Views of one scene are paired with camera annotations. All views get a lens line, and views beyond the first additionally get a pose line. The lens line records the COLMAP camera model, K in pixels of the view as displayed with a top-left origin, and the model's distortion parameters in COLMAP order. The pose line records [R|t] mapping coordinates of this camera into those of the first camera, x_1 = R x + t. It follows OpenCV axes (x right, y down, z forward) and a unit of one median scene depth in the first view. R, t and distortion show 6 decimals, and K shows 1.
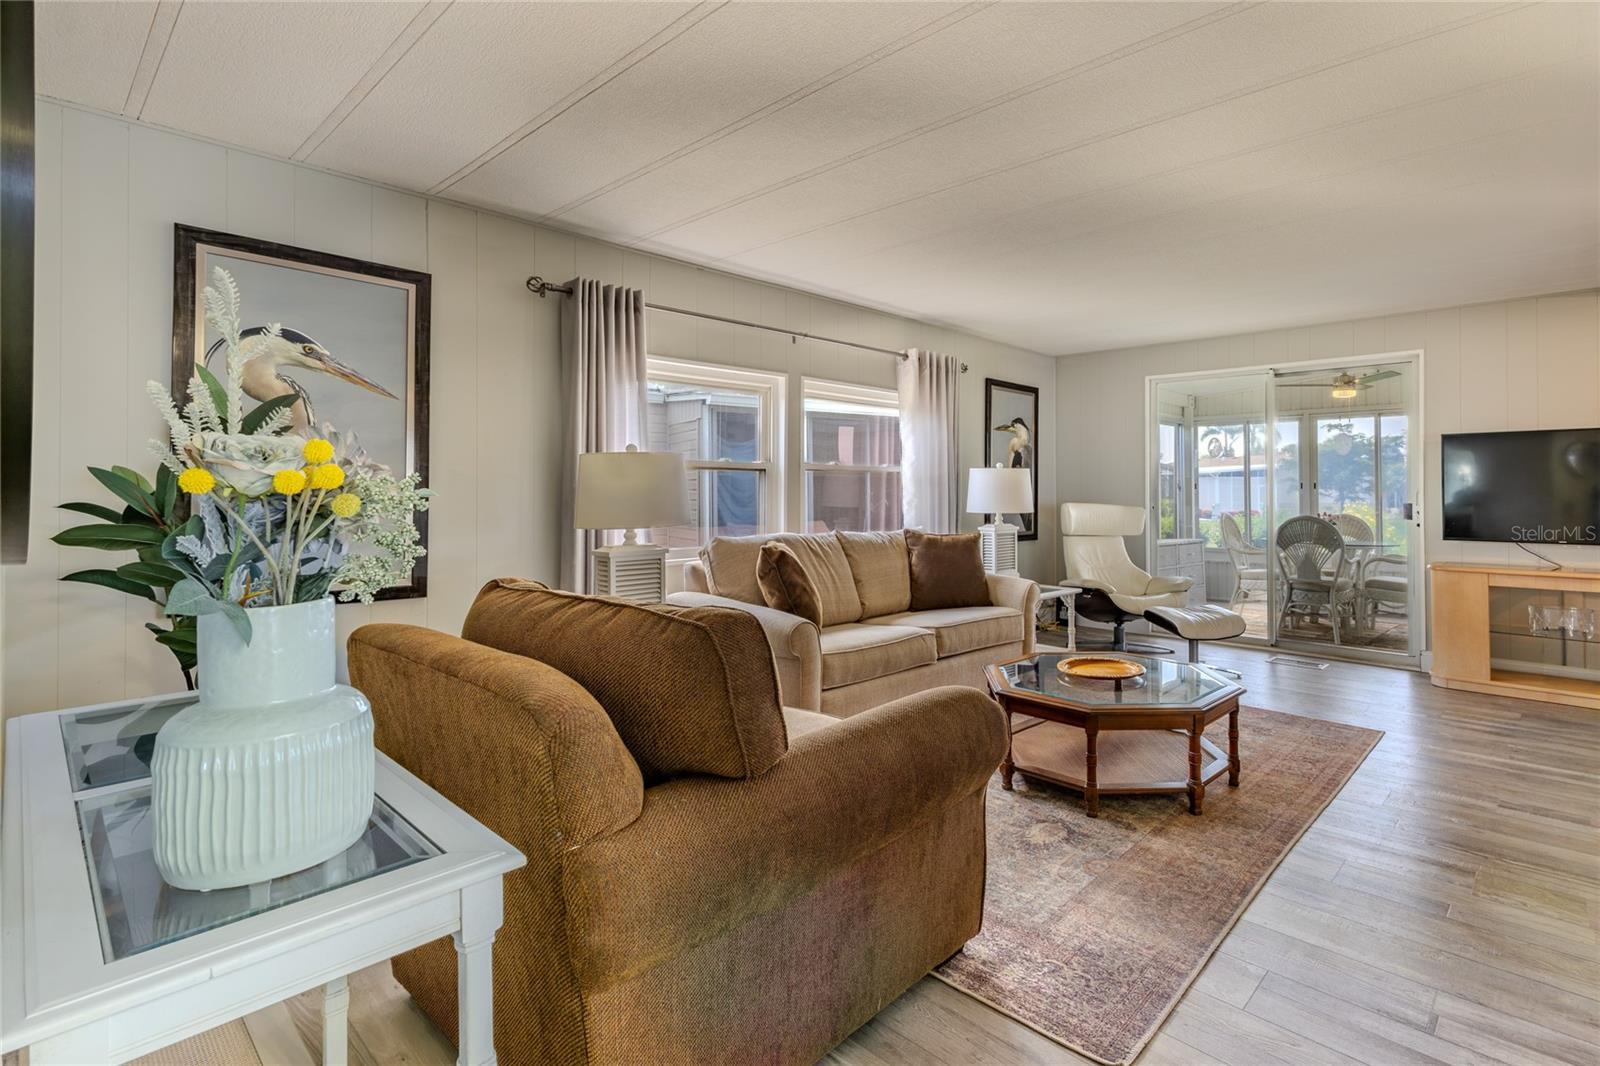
lens RADIAL K [[778.1, 0, 865.1], [0, 778.1, 488.8], [0, 0, 1]] dist [-0.000404, -0.000137]
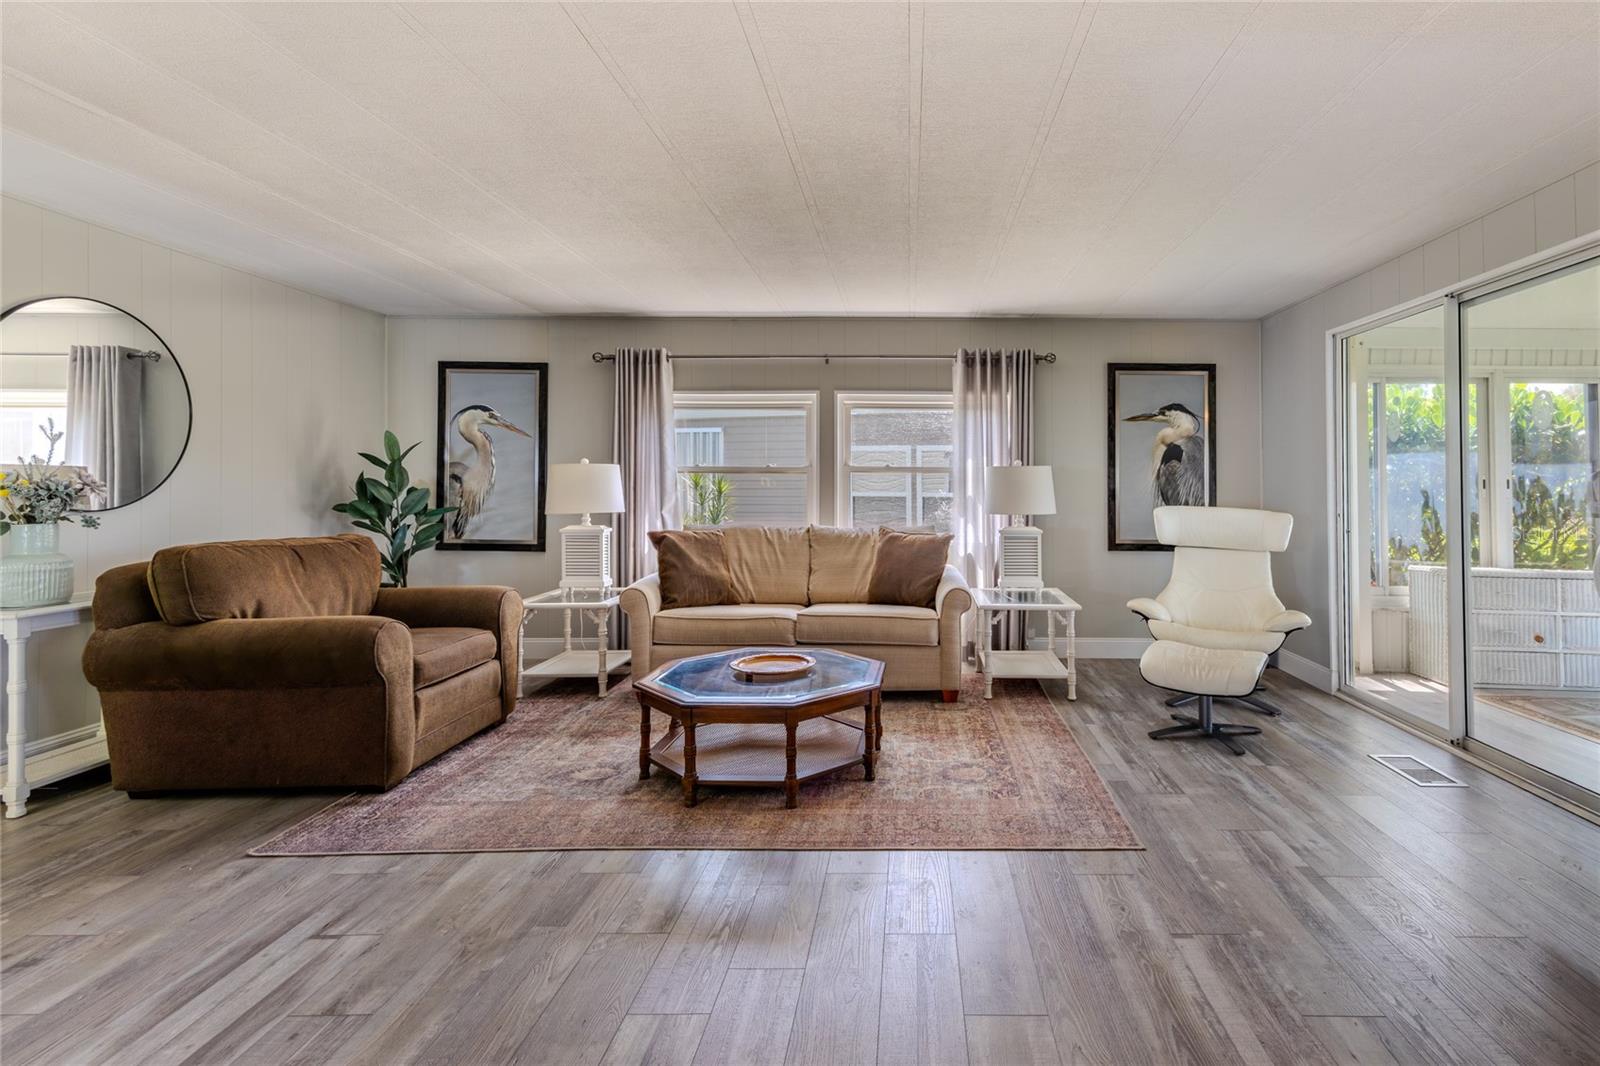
lens RADIAL K [[744.4, 0, 900.5], [0, 744.4, 480.1], [0, 0, 1]] dist [-0.001823, 0.000372]
pose [[0.672131, -0.009469, -0.740372, 1.032590], [0.000617, 0.999925, -0.012228, 0.001673], [0.740432, 0.007762, 0.672086, 0.421598]]
